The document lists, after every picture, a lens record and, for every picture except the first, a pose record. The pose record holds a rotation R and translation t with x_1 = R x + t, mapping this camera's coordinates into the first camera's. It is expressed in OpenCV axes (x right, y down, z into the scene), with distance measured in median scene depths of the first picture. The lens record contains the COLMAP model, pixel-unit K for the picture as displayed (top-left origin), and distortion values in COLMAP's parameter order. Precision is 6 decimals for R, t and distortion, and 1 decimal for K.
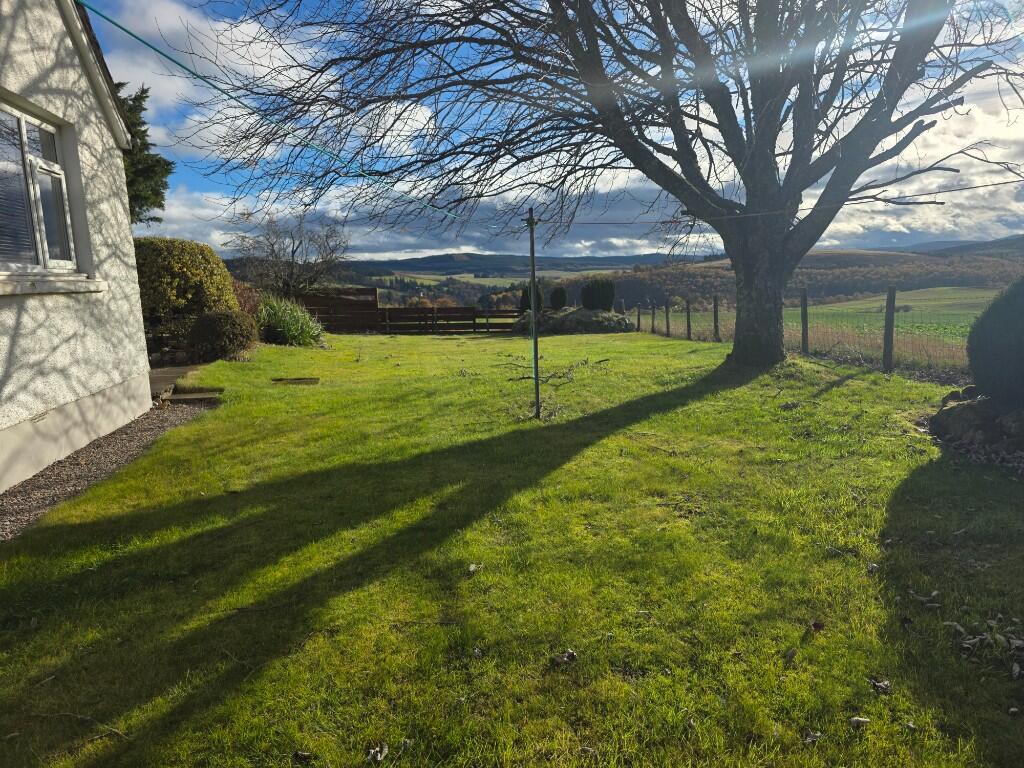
lens RADIAL K [[690.7, 0, 512.0], [0, 690.7, 384.0], [0, 0, 1]] dist [0.054736, -0.000006]
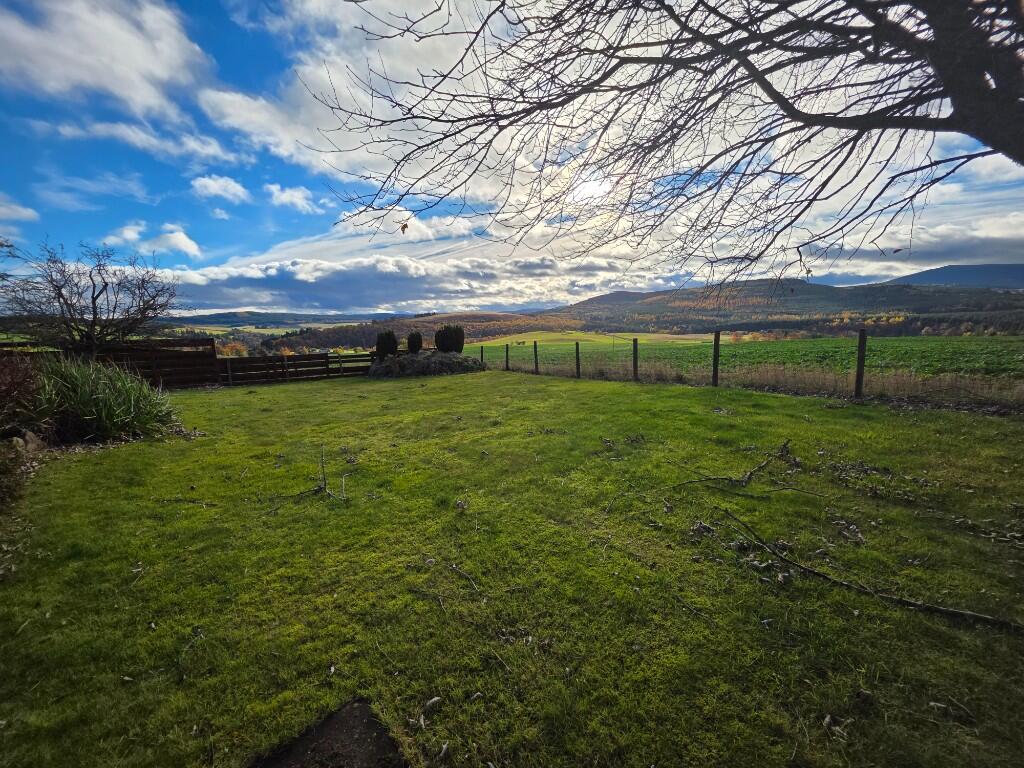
lens RADIAL K [[410.0, 0, 512.0], [0, 410.0, 384.0], [0, 0, 1]] dist [0.000252, -0.000058]
pose [[0.876681, -0.076895, 0.474886, -0.106606], [0.083702, 0.996467, 0.006830, -0.044400], [-0.473734, 0.033761, 0.880021, 0.306152]]
